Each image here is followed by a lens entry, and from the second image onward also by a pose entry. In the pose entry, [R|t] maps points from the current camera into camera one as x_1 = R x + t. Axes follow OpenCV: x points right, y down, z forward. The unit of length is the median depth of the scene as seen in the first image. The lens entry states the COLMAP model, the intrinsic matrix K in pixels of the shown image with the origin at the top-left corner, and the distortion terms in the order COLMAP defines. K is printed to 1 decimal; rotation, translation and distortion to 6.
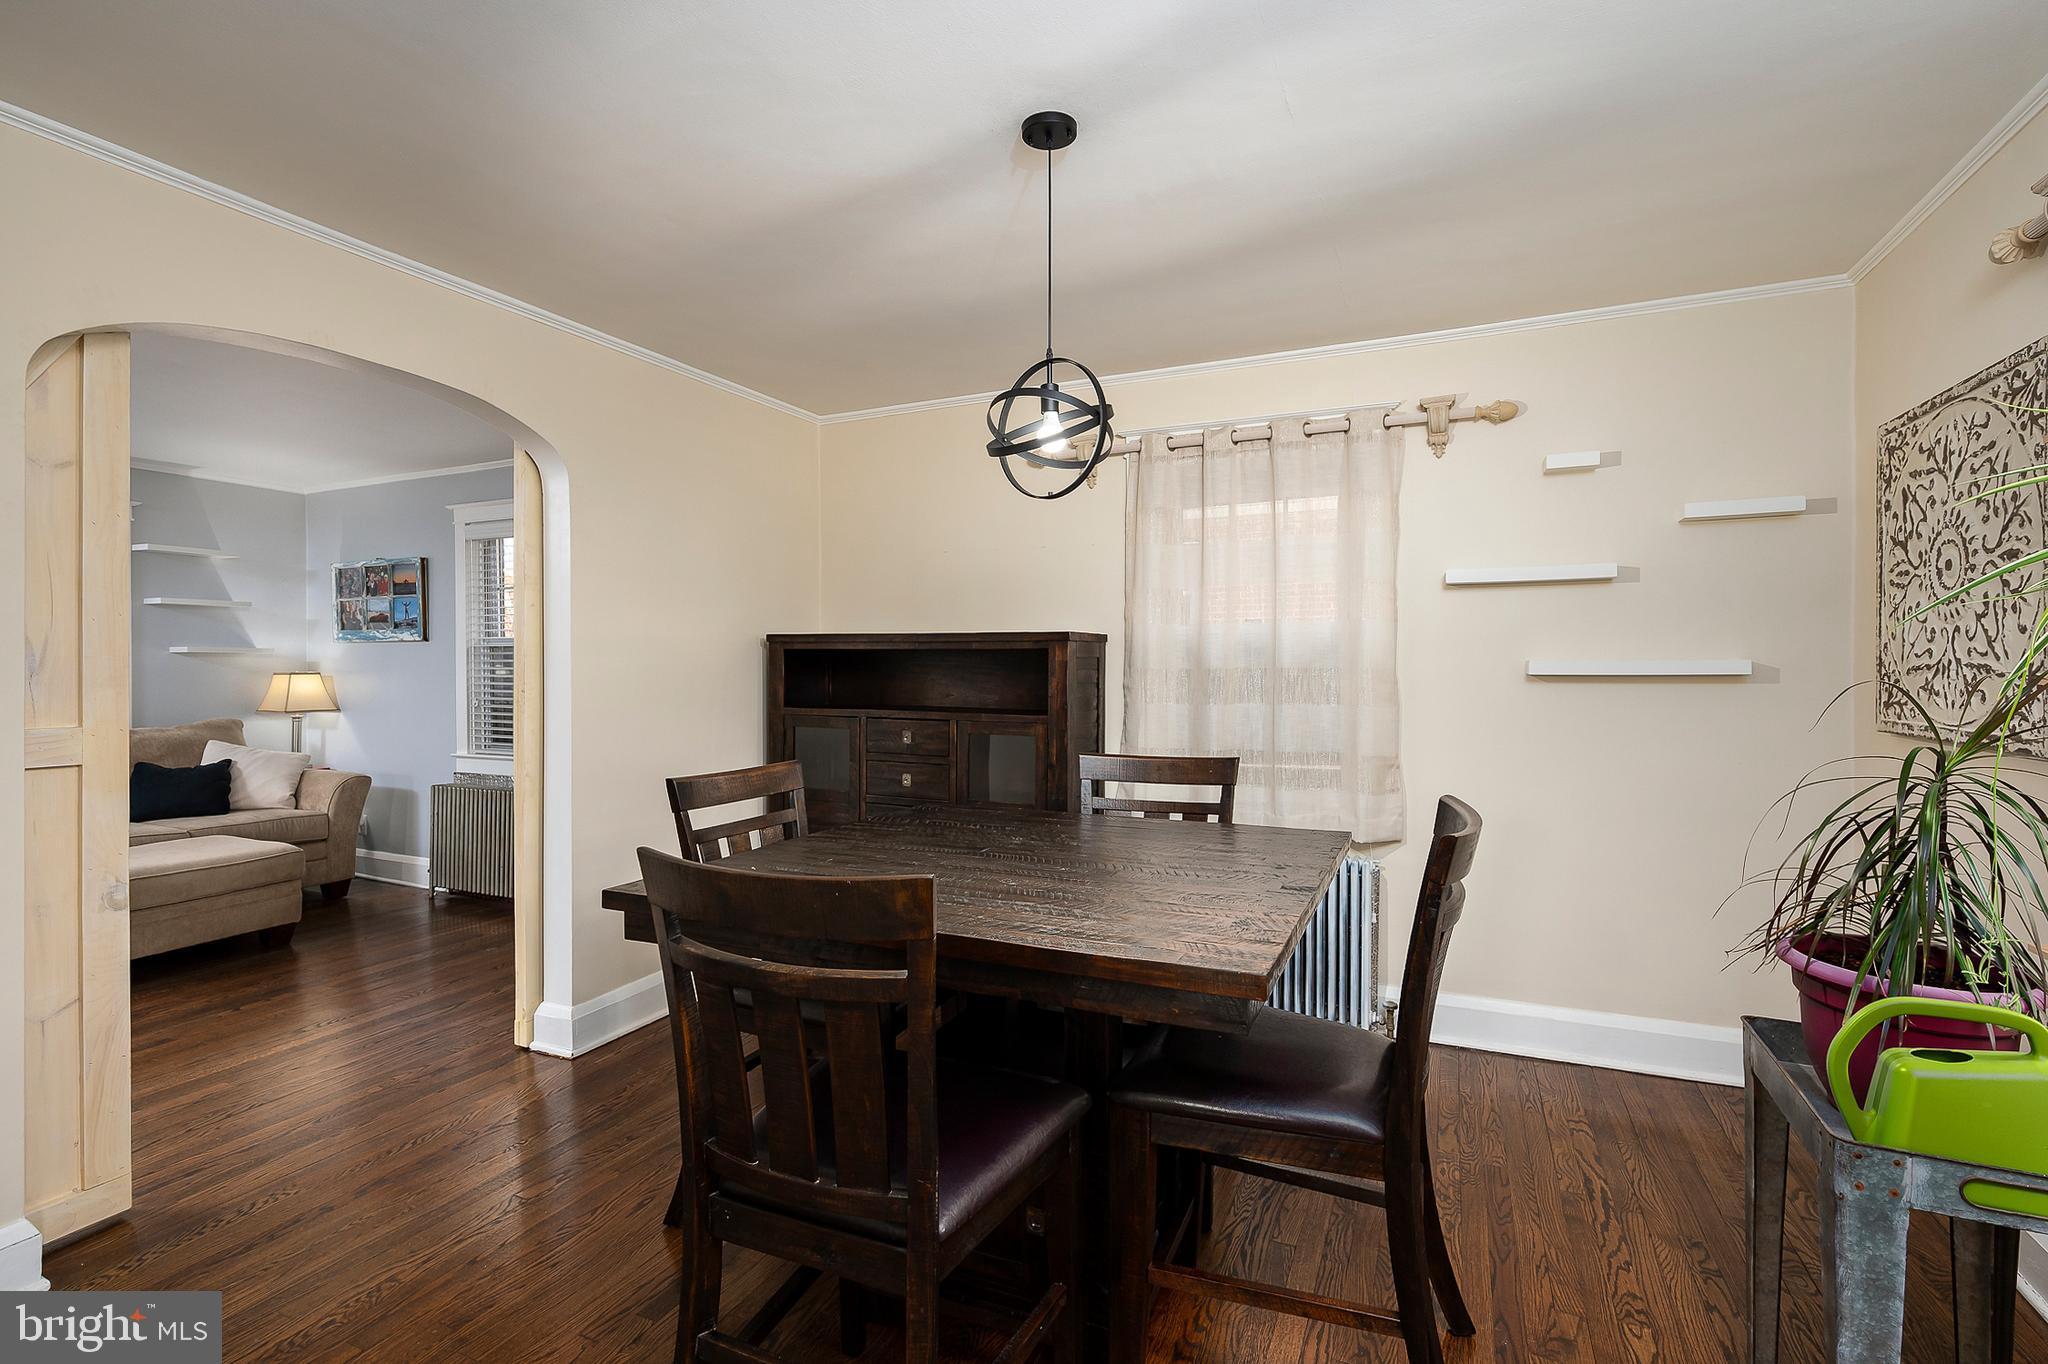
lens RADIAL K [[924.9, 0, 1023.0], [0, 924.9, 677.0], [0, 0, 1]] dist [-0.001203, -0.000404]
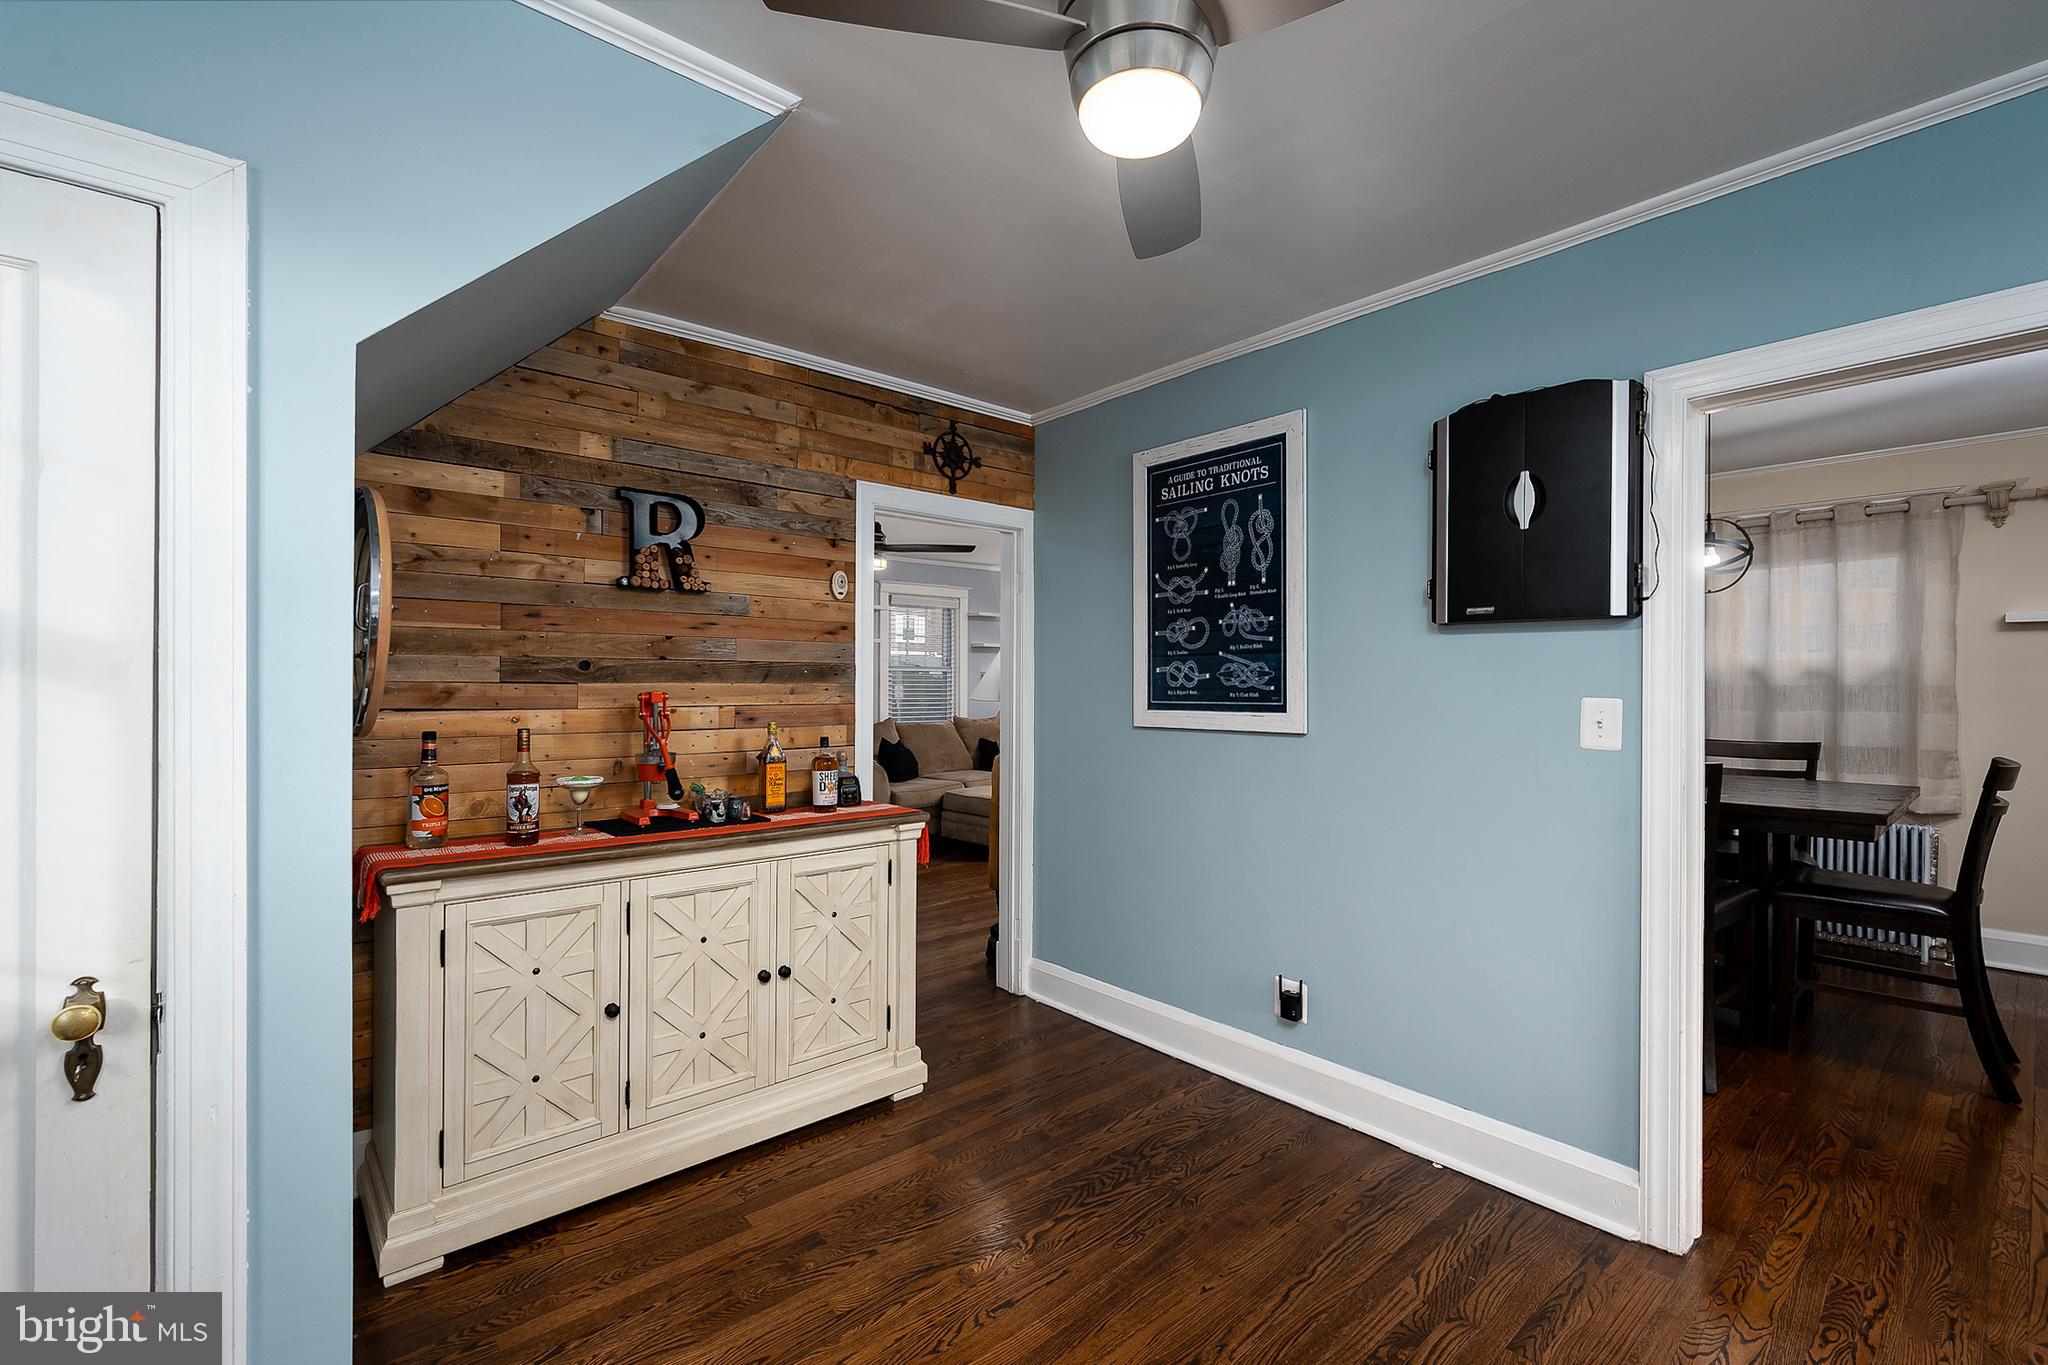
lens RADIAL K [[885.6, 0, 1029.4], [0, 885.6, 688.7], [0, 0, 1]] dist [0.001196, -0.000202]
pose [[0.914060, 0.002052, -0.405574, -0.433367], [-0.005329, 0.999962, -0.006949, 0.017345], [0.405544, 0.008513, 0.914036, -1.030965]]
